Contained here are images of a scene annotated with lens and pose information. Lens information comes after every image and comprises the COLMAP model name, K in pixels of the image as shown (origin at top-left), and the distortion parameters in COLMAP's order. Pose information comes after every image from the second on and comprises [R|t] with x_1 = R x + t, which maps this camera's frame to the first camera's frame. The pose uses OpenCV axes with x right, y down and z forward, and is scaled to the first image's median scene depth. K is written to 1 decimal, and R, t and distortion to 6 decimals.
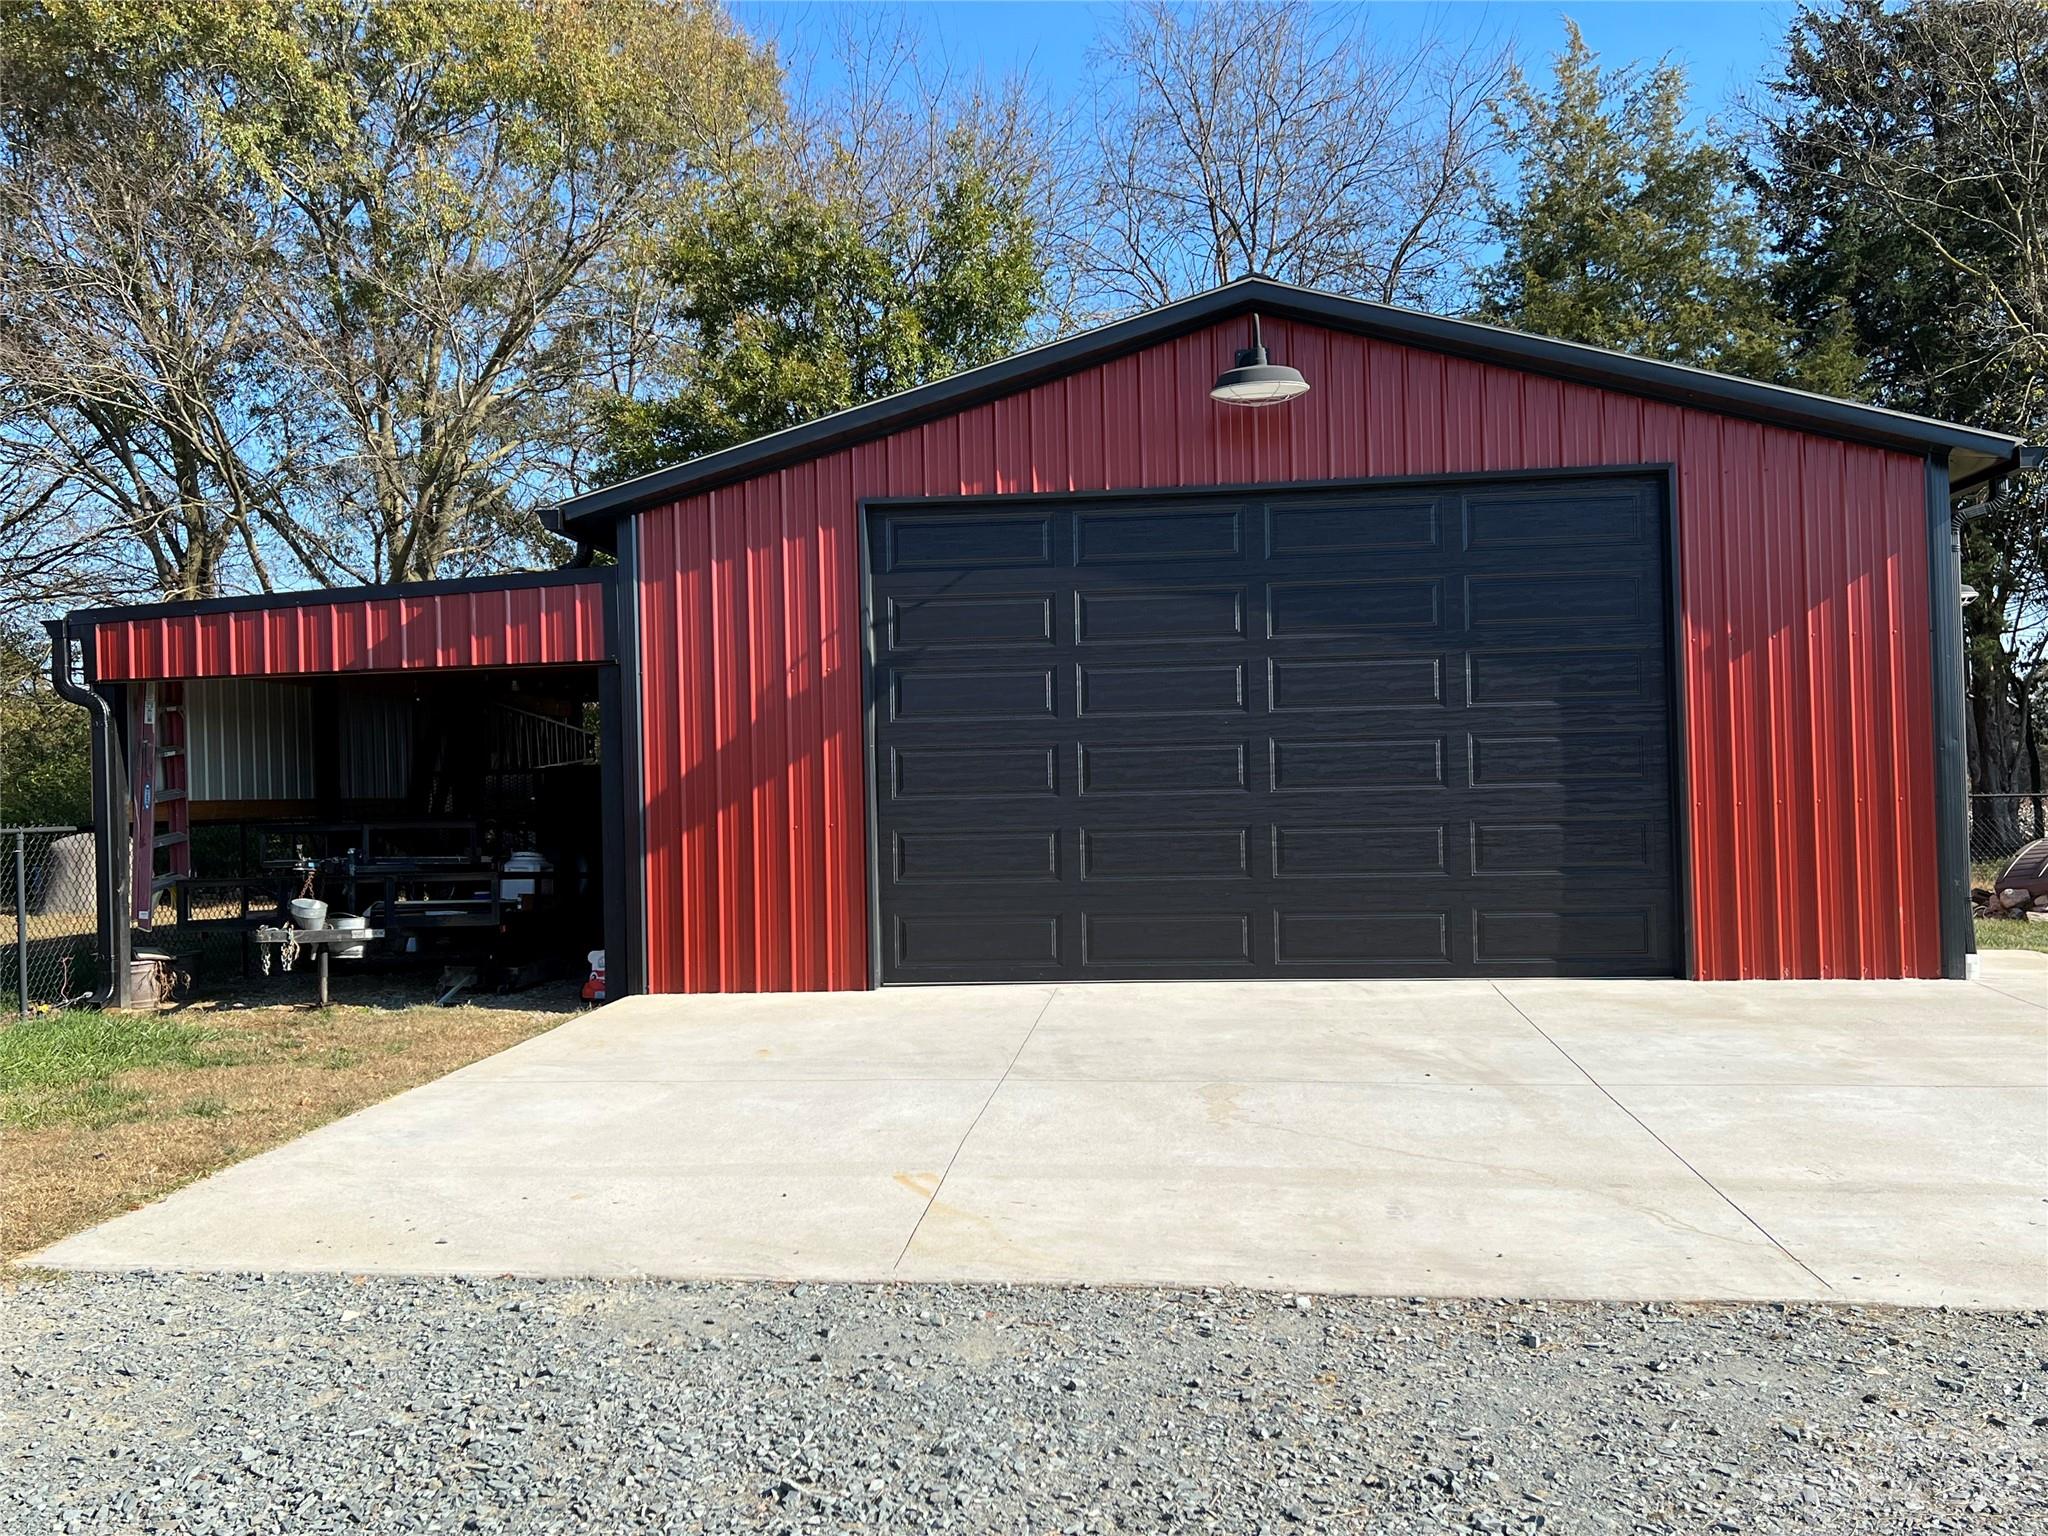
lens RADIAL K [[1853.4, 0, 1024.0], [0, 1853.4, 768.0], [0, 0, 1]] dist [0.069924, -0.010032]
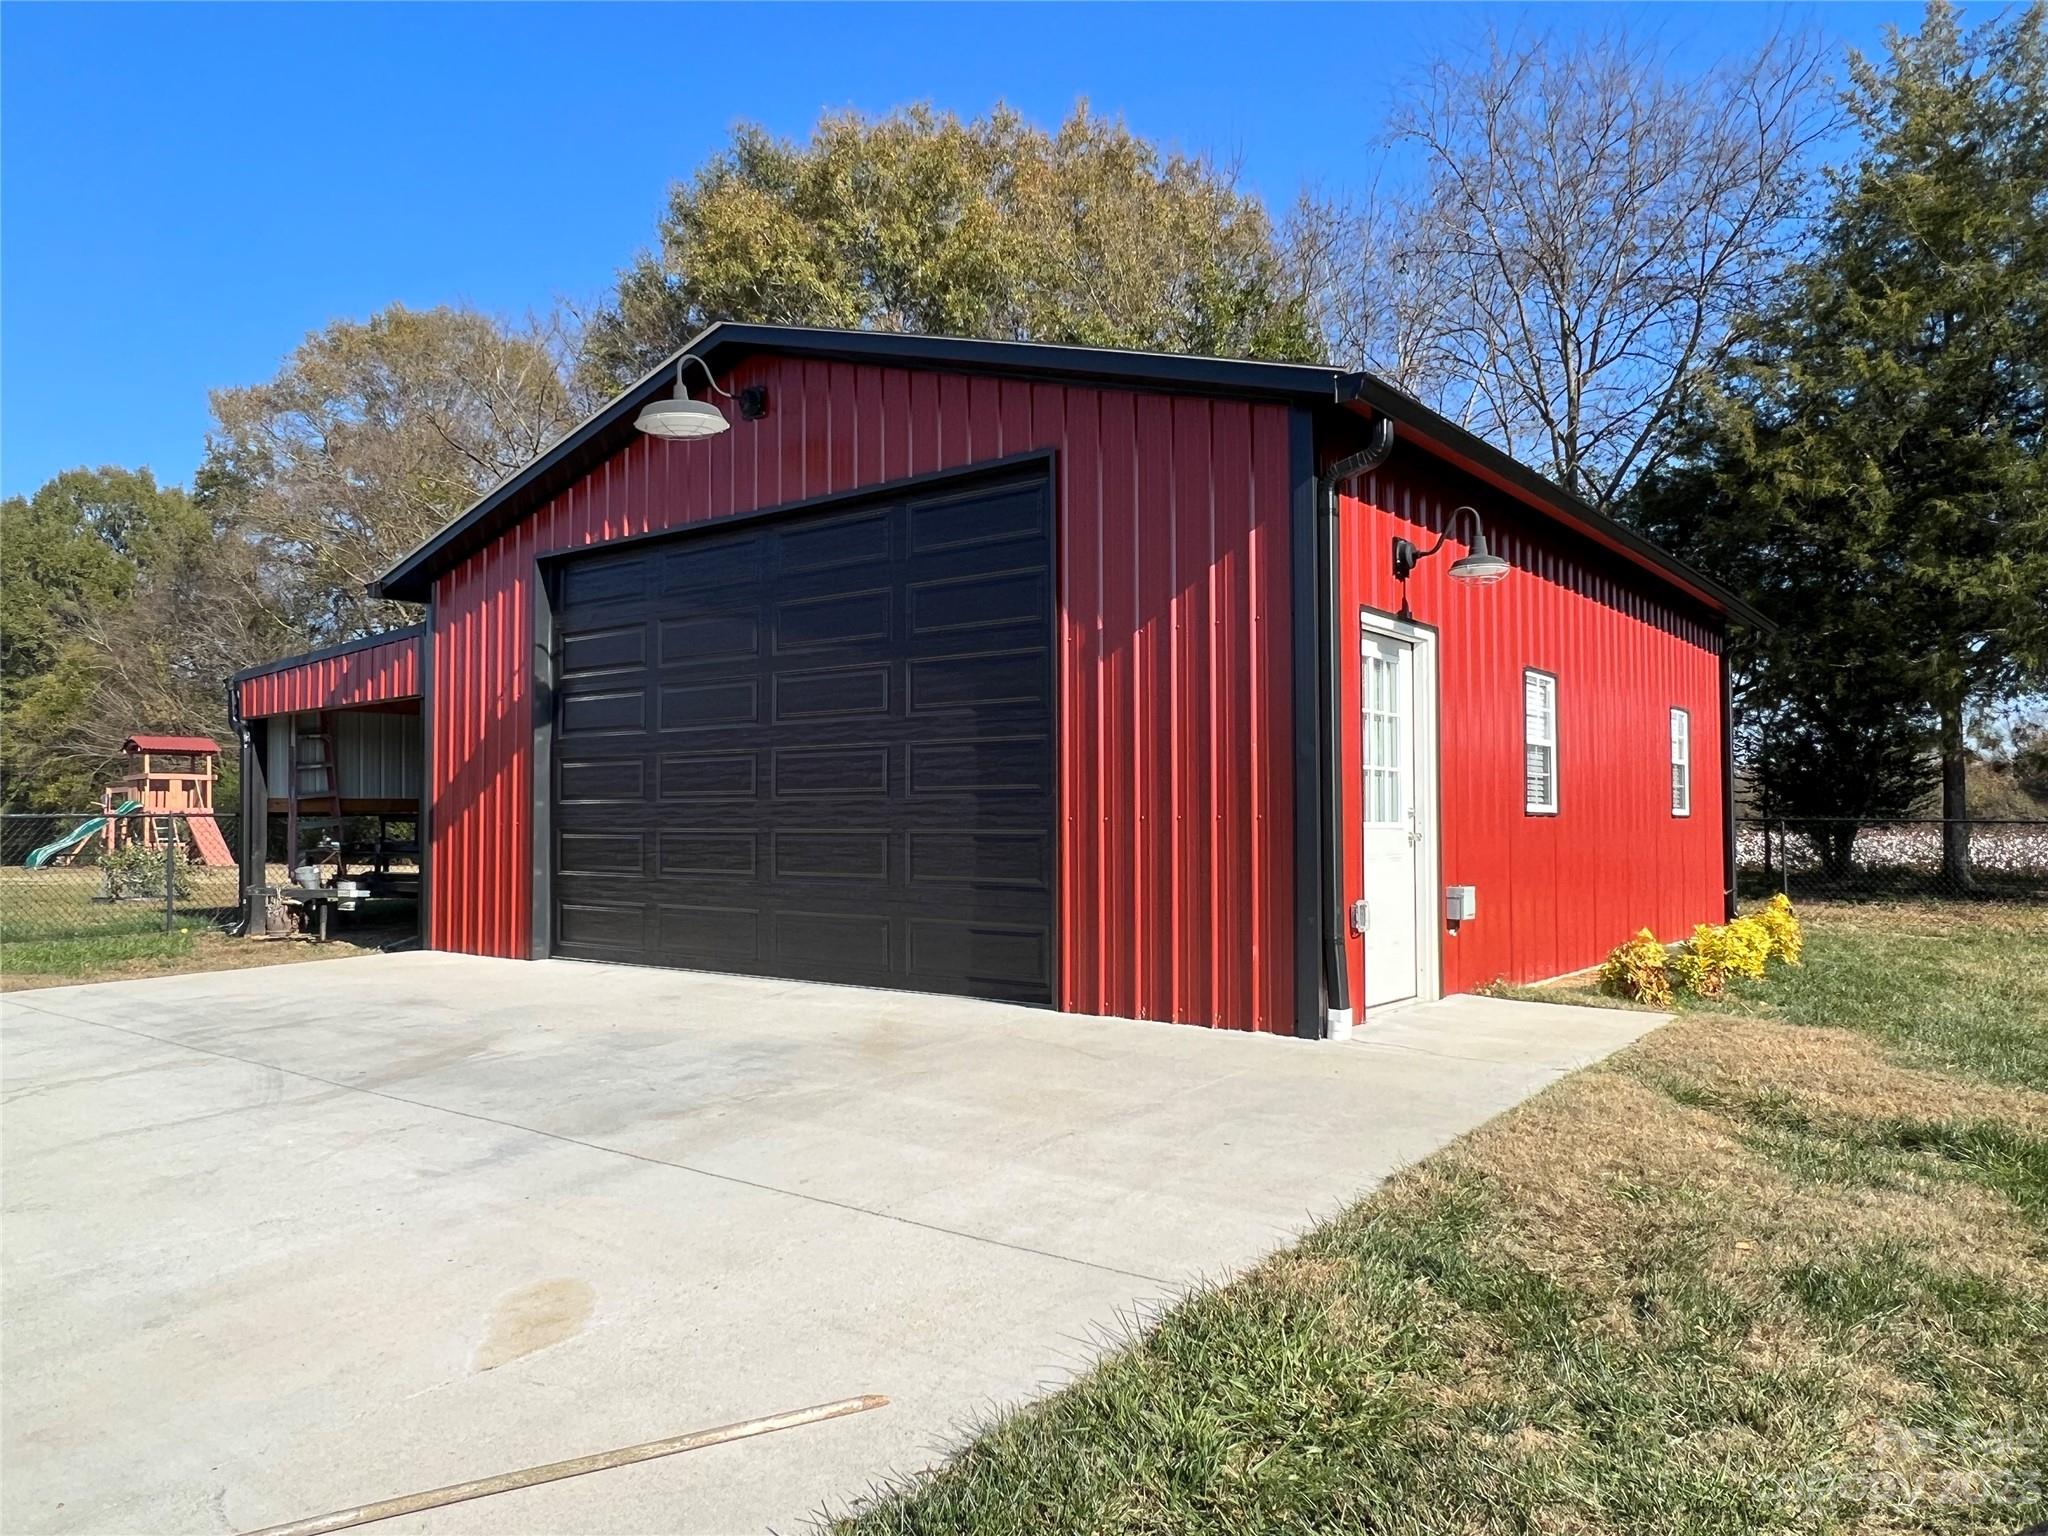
lens RADIAL K [[1389.6, 0, 1024.0], [0, 1389.6, 768.0], [0, 0, 1]] dist [-0.005248, -0.002195]
pose [[0.841623, -0.001732, -0.540063, 0.657846], [-0.004895, 0.999929, -0.010835, 0.002040], [0.540043, 0.011763, 0.841555, 0.390433]]
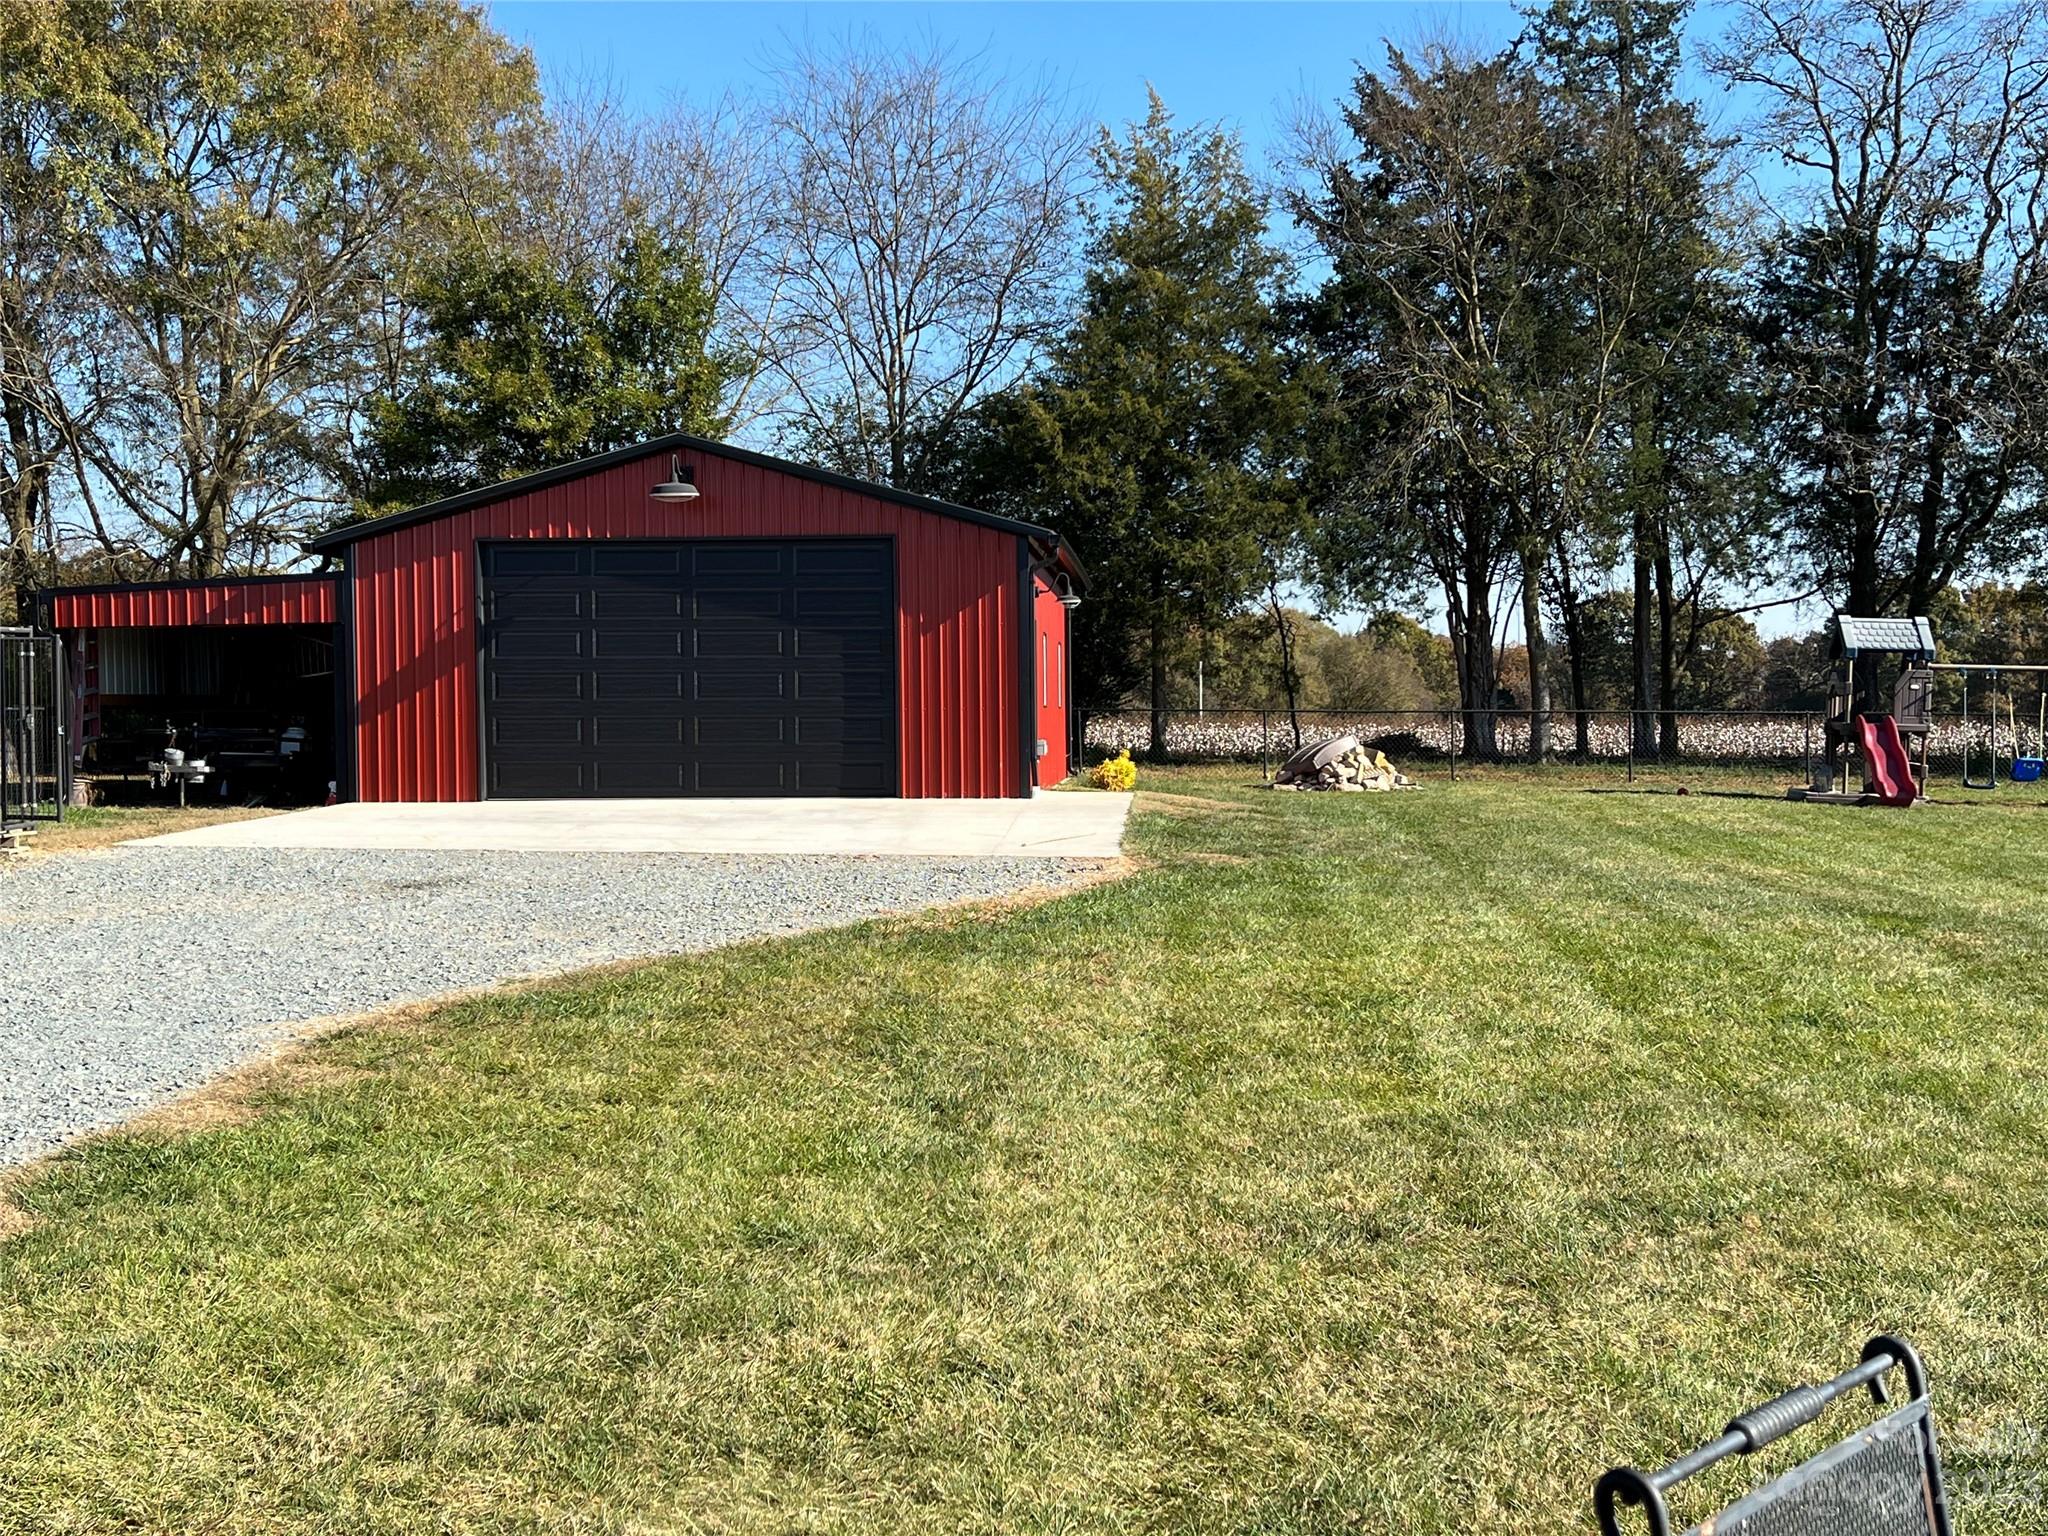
lens RADIAL K [[2304.0, 0, 1024.0], [0, 2304.0, 768.0], [0, 0, 1]] dist [0.072361, 0.001655]
pose [[0.999470, 0.014369, 0.029196, 0.386726], [-0.015597, 0.998984, 0.042273, -0.020889], [-0.028559, -0.042706, 0.998679, -1.309846]]
